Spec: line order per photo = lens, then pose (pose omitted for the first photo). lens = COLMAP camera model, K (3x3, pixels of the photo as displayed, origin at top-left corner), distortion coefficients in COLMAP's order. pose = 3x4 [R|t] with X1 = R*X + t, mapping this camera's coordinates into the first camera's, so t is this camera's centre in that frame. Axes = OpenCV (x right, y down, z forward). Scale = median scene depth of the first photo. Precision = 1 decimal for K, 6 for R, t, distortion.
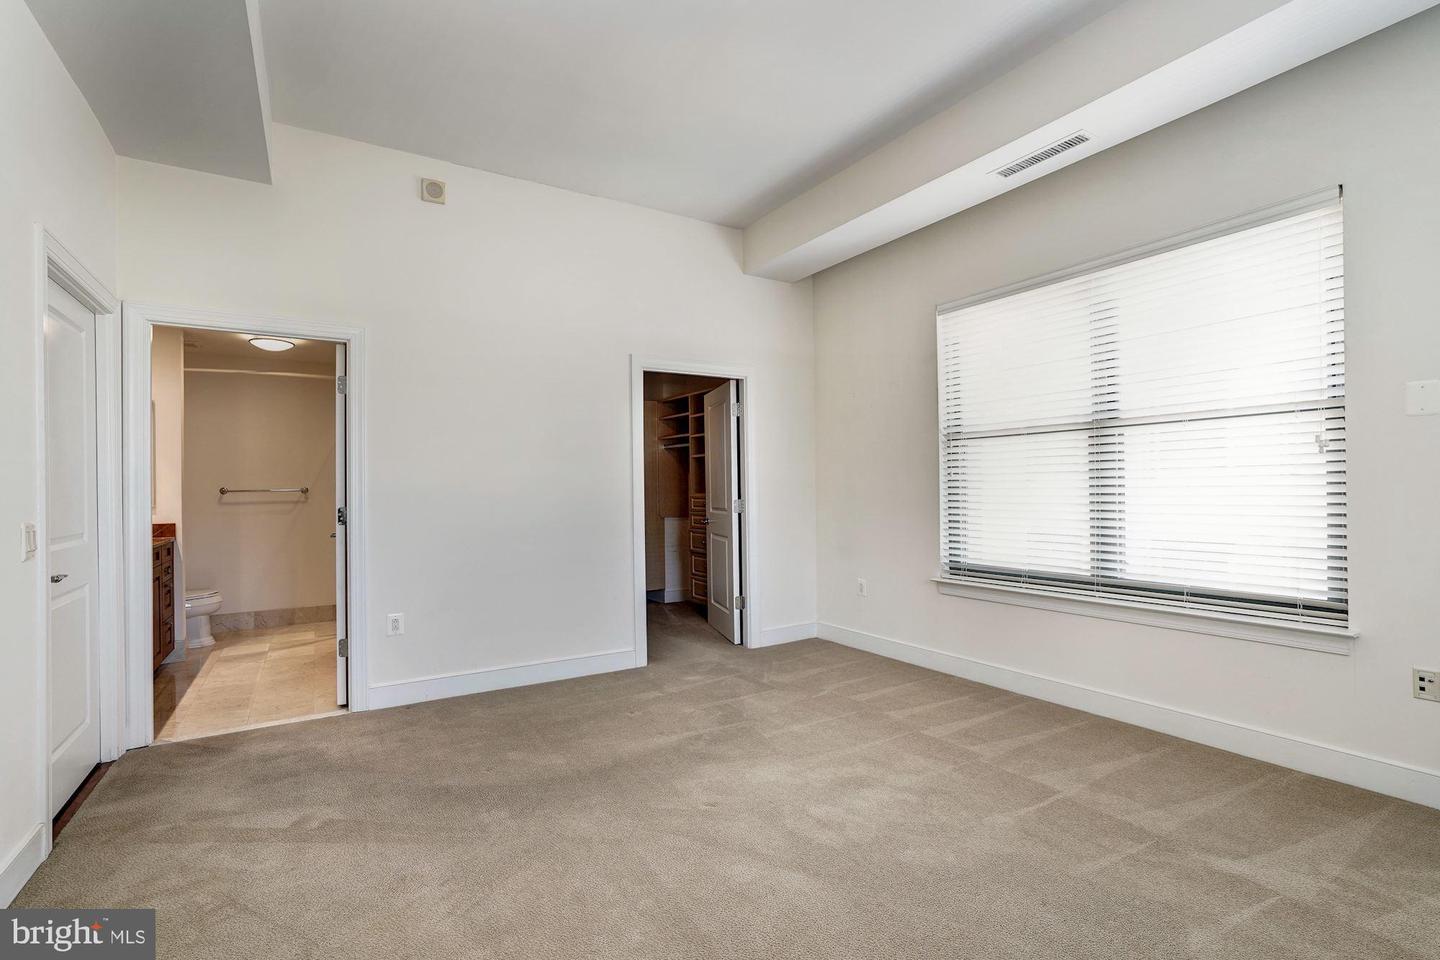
lens RADIAL K [[657.4, 0, 725.5], [0, 657.4, 483.7], [0, 0, 1]] dist [-0.028891, 0.001561]
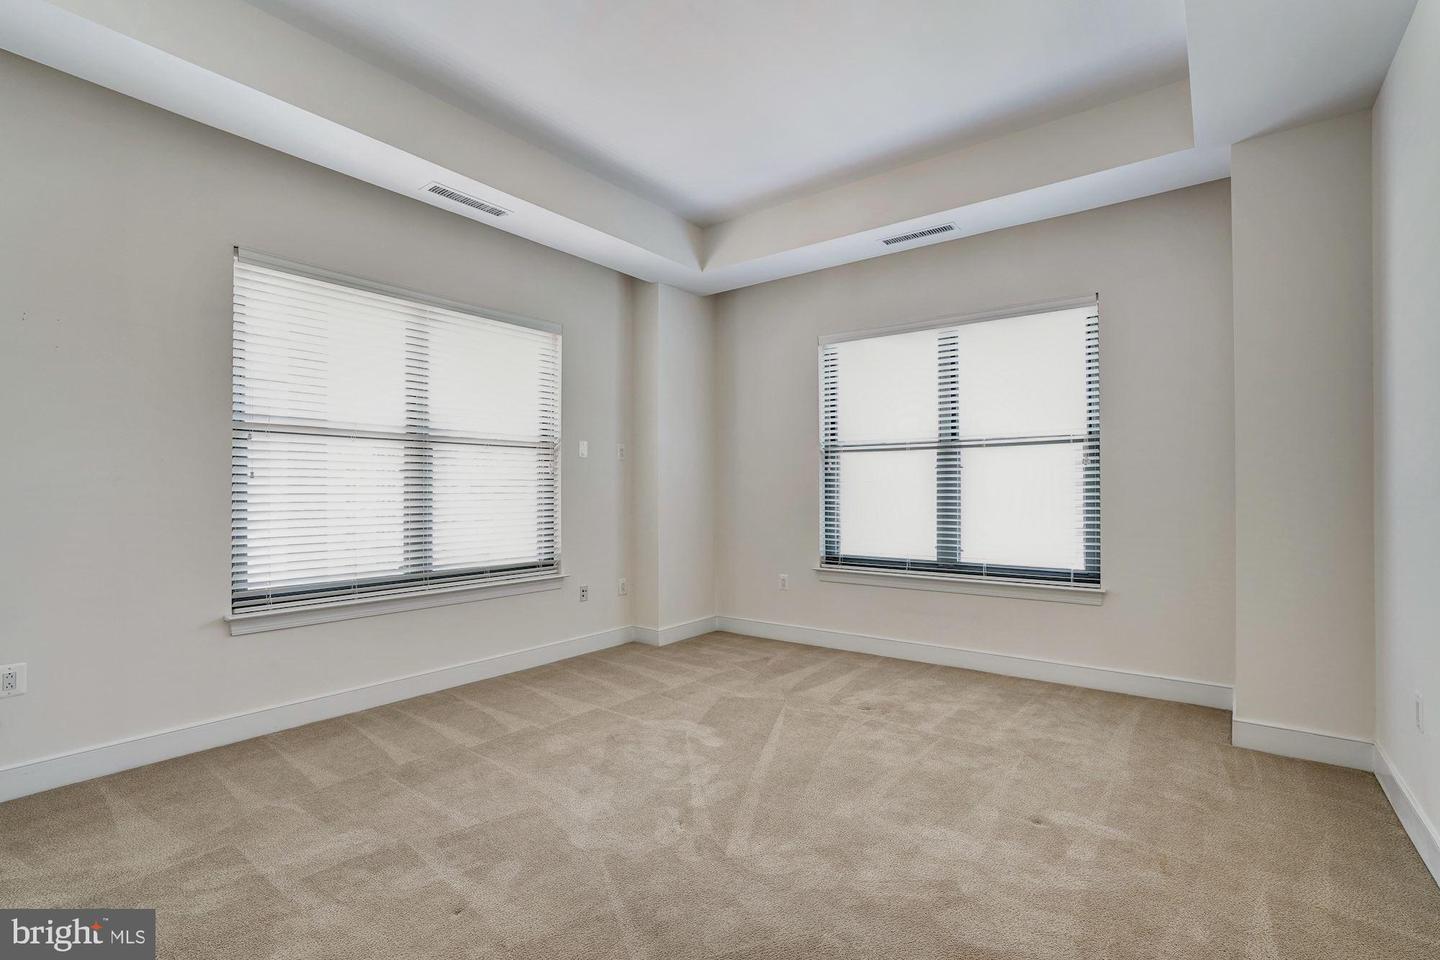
lens RADIAL K [[657.4, 0, 723.9], [0, 657.4, 483.3], [0, 0, 1]] dist [-0.028891, 0.001561]
pose [[-0.351457, 0.015375, 0.936078, -0.718947], [-0.010056, 0.999745, -0.020196, 0.005609], [-0.936150, -0.016512, -0.351213, 0.964129]]
